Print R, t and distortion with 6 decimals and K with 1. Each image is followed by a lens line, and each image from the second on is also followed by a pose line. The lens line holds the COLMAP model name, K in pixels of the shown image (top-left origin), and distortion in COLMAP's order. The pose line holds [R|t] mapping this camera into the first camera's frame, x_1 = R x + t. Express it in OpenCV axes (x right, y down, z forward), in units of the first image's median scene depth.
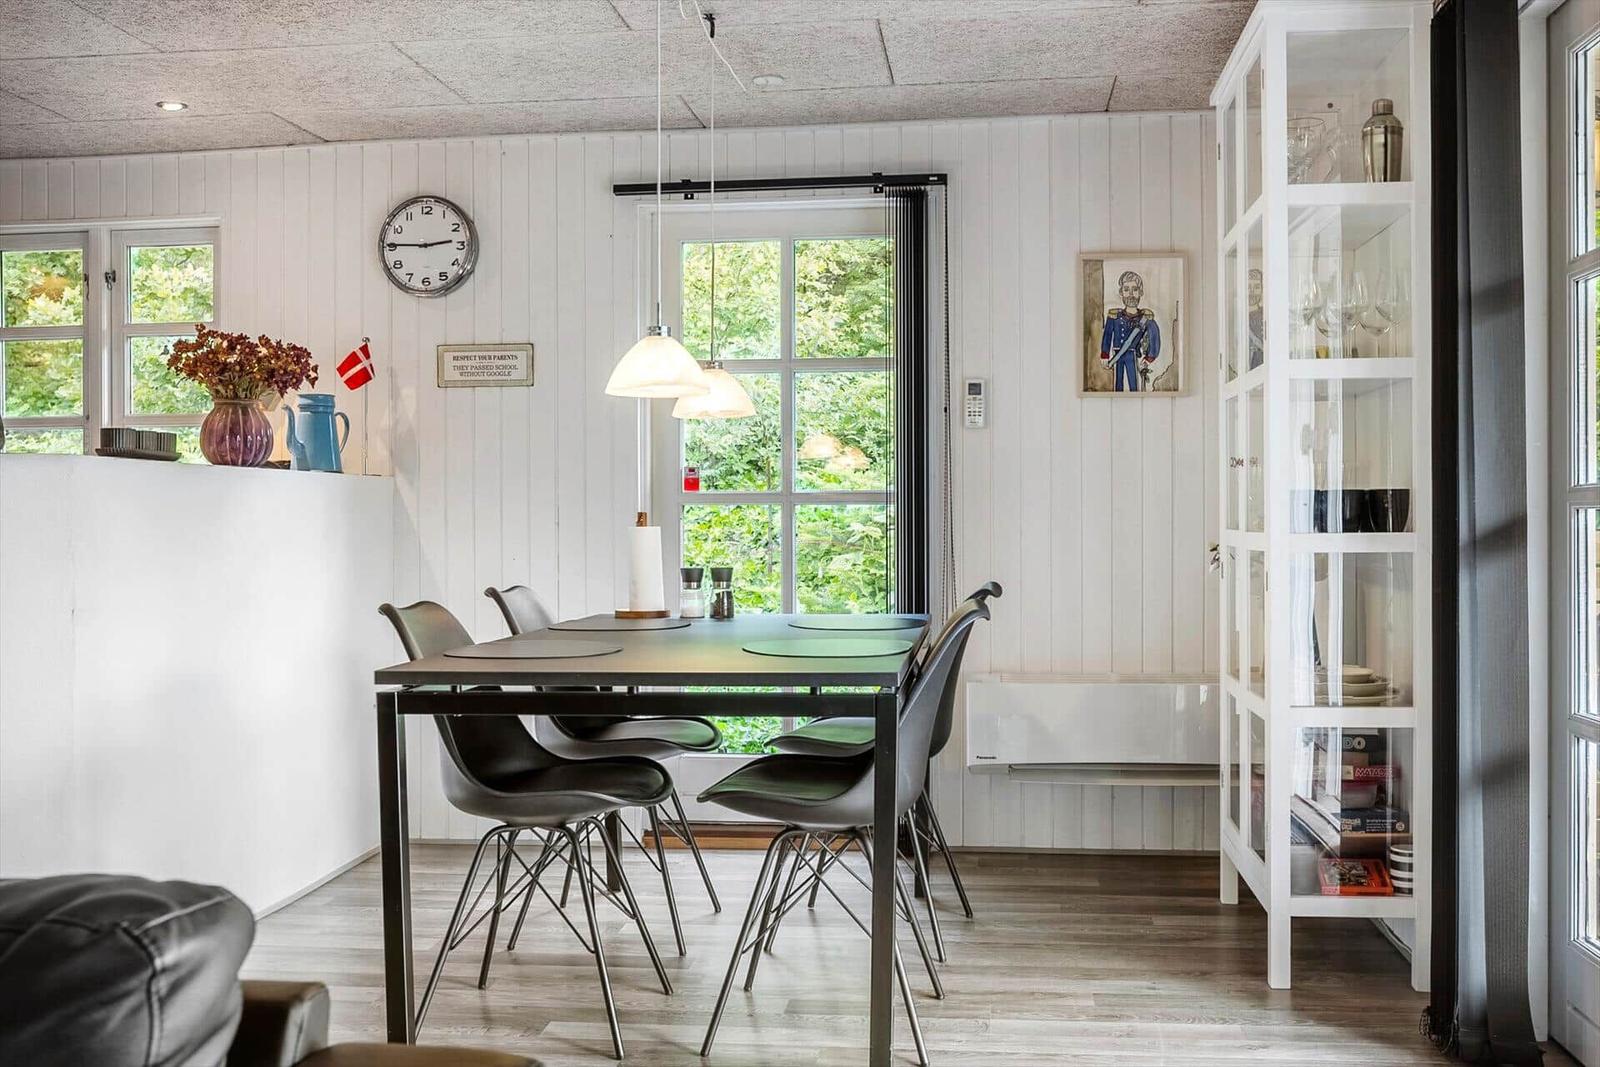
lens RADIAL K [[1577.7, 0, 800.0], [0, 1577.7, 533.5], [0, 0, 1]] dist [-0.015794, 0.002827]
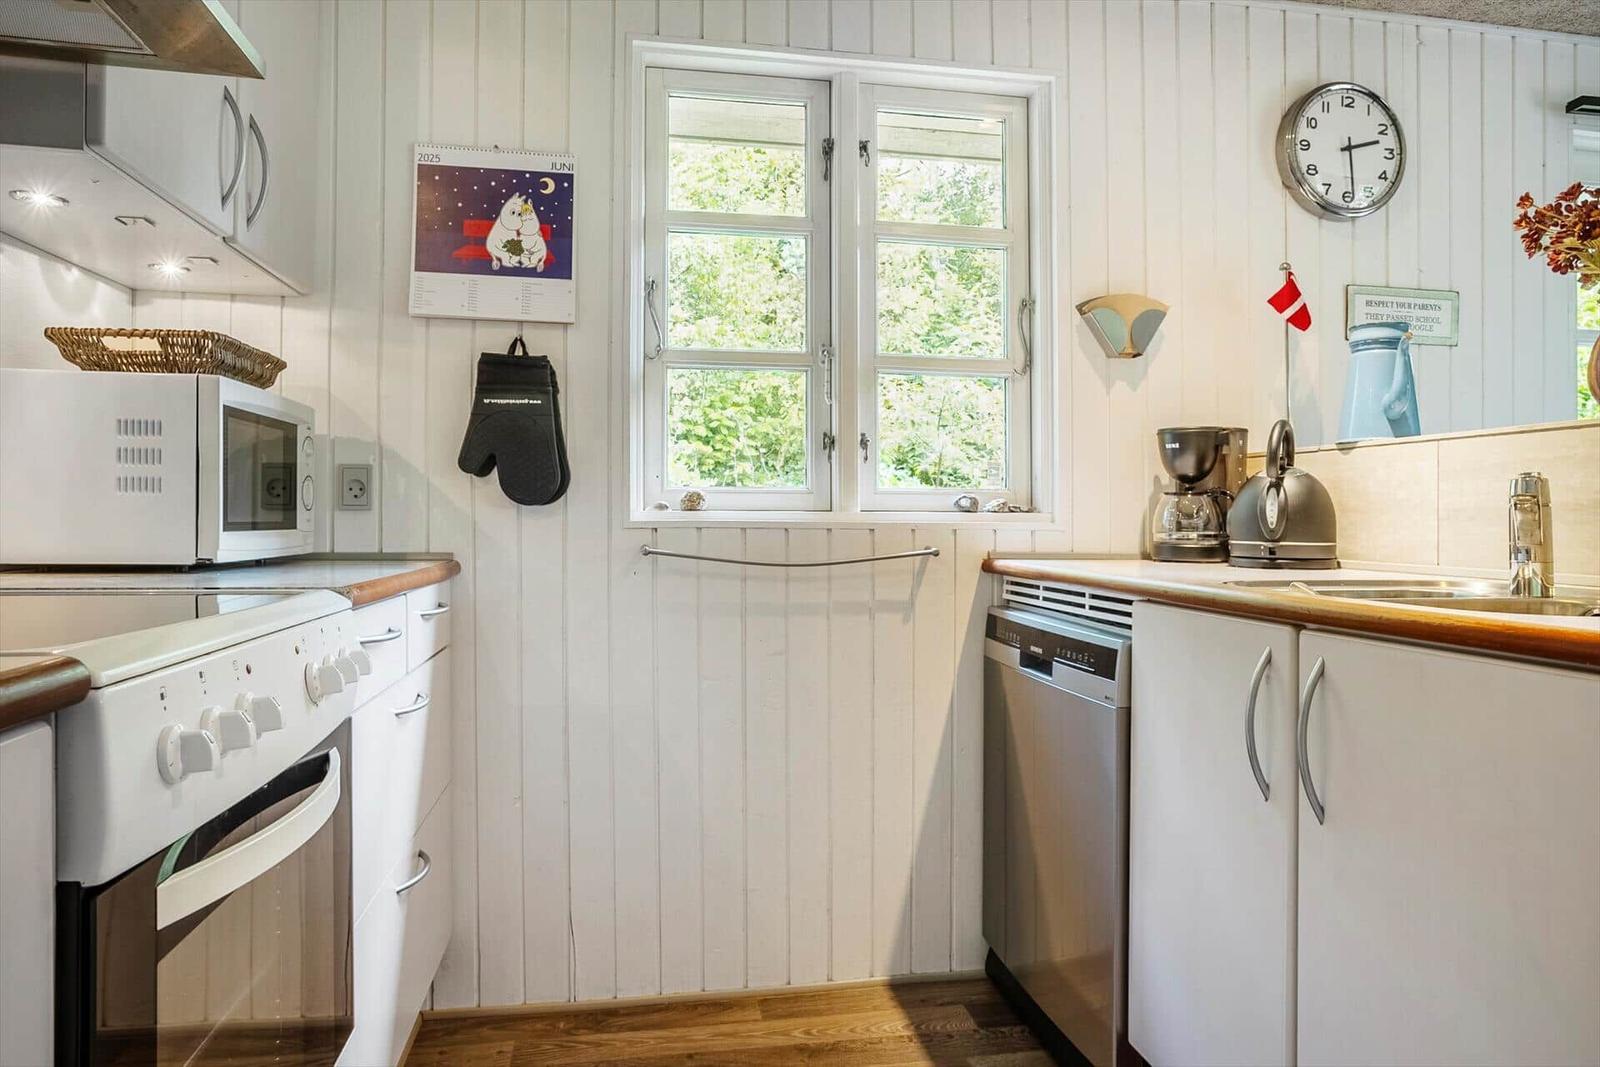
lens RADIAL K [[1001.6, 0, 800.0], [0, 1001.6, 533.5], [0, 0, 1]] dist [-0.030208, 0.001380]
pose [[0.953636, 0.009766, 0.300804, -0.651571], [-0.011359, 0.999929, 0.003549, 0.000926], [-0.300748, -0.006801, 0.953679, 0.658454]]
